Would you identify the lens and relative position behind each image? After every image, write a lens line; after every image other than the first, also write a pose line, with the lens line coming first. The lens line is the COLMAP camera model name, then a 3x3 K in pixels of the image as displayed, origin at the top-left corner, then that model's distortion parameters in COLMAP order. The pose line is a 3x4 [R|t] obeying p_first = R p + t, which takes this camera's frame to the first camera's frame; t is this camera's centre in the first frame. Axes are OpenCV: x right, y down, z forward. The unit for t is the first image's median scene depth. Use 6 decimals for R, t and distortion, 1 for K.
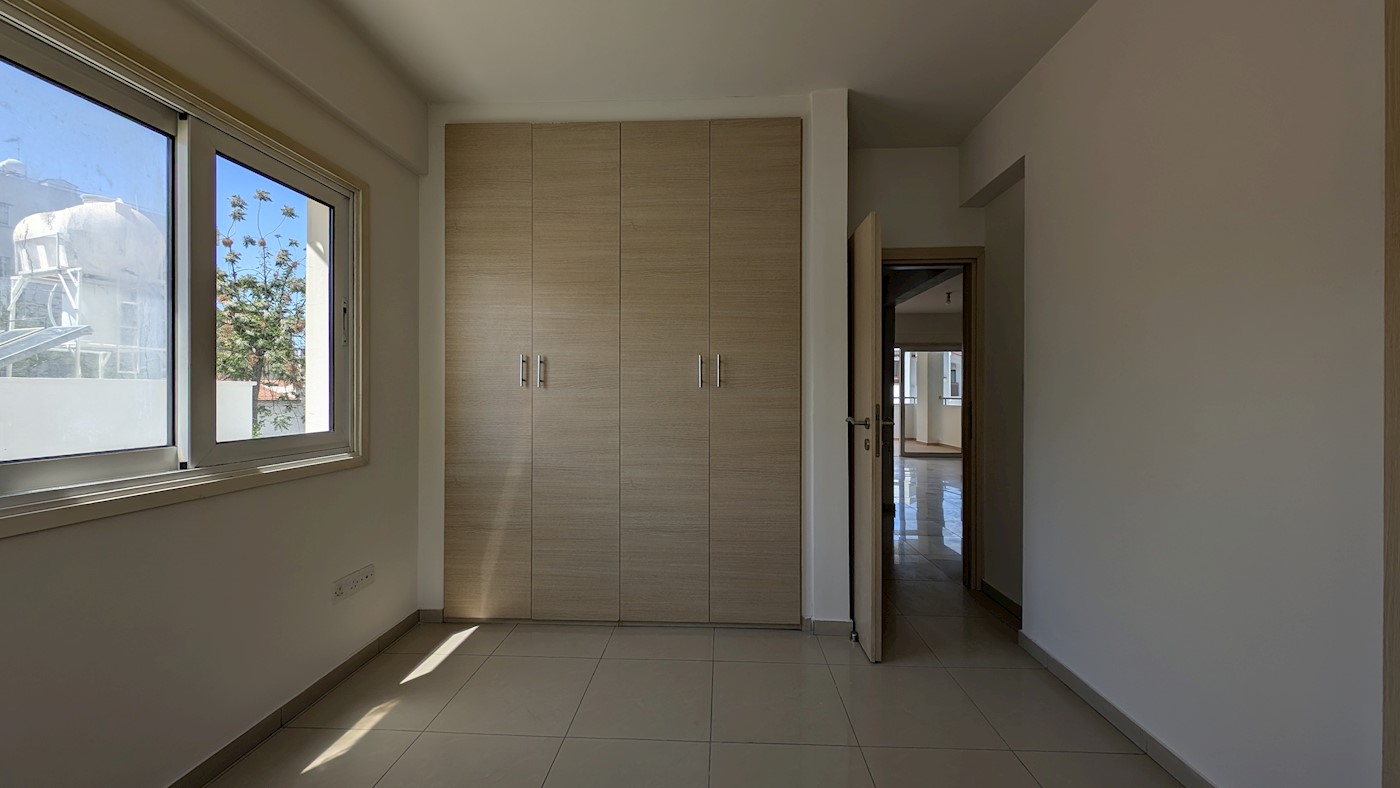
lens RADIAL K [[493.3, 0, 701.2], [0, 493.3, 392.8], [0, 0, 1]] dist [0.013001, -0.006602]
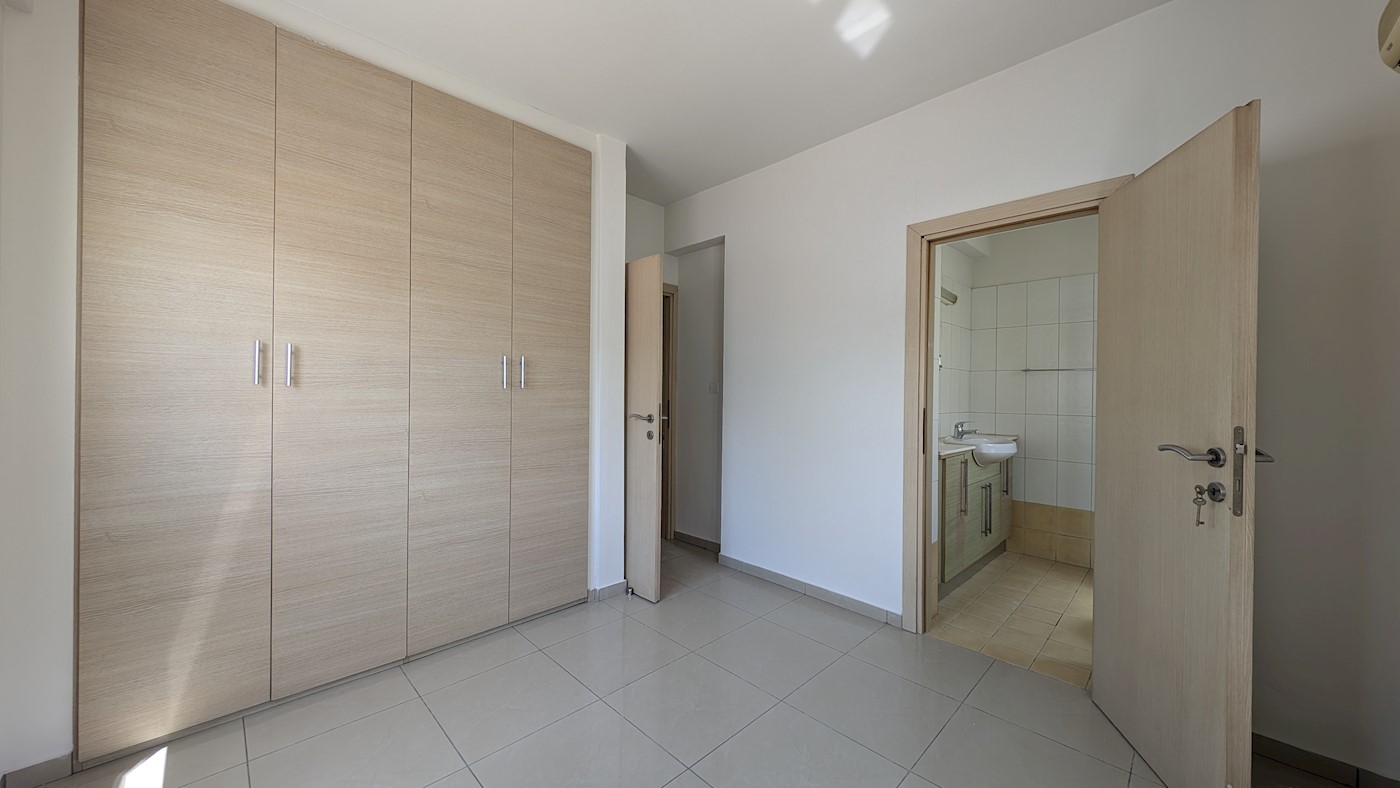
lens RADIAL K [[493.3, 0, 701.2], [0, 493.3, 392.8], [0, 0, 1]] dist [0.013001, -0.006602]
pose [[0.678811, 0.003209, 0.734306, -0.453132], [-0.009379, 0.999947, 0.004301, -0.010055], [-0.734254, -0.009807, 0.678805, 0.036434]]
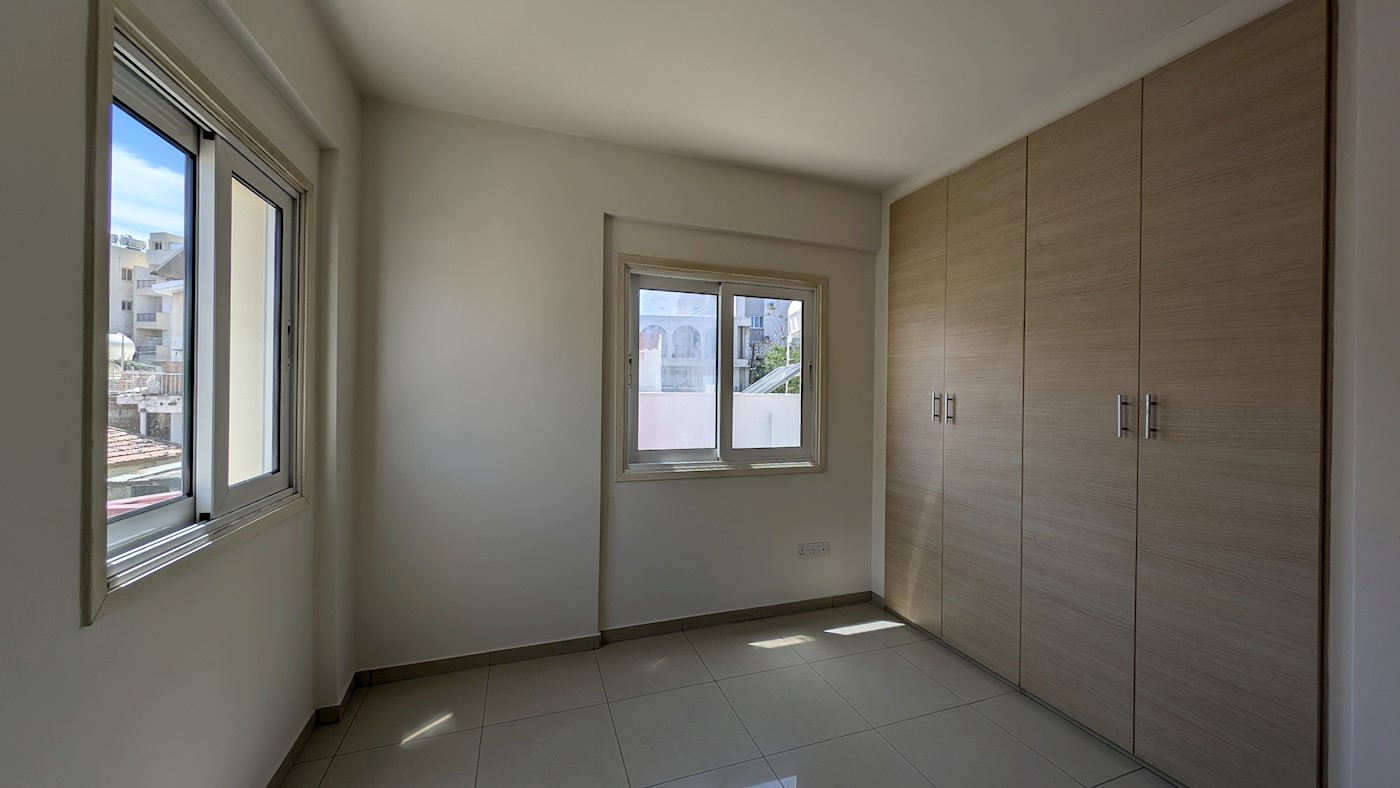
lens RADIAL K [[493.3, 0, 701.2], [0, 493.3, 392.8], [0, 0, 1]] dist [0.013001, -0.006602]
pose [[0.375095, 0.003901, -0.926978, 0.454425], [-0.012728, 0.999919, -0.000942, -0.068830], [0.926899, 0.012152, 0.375114, 0.112369]]
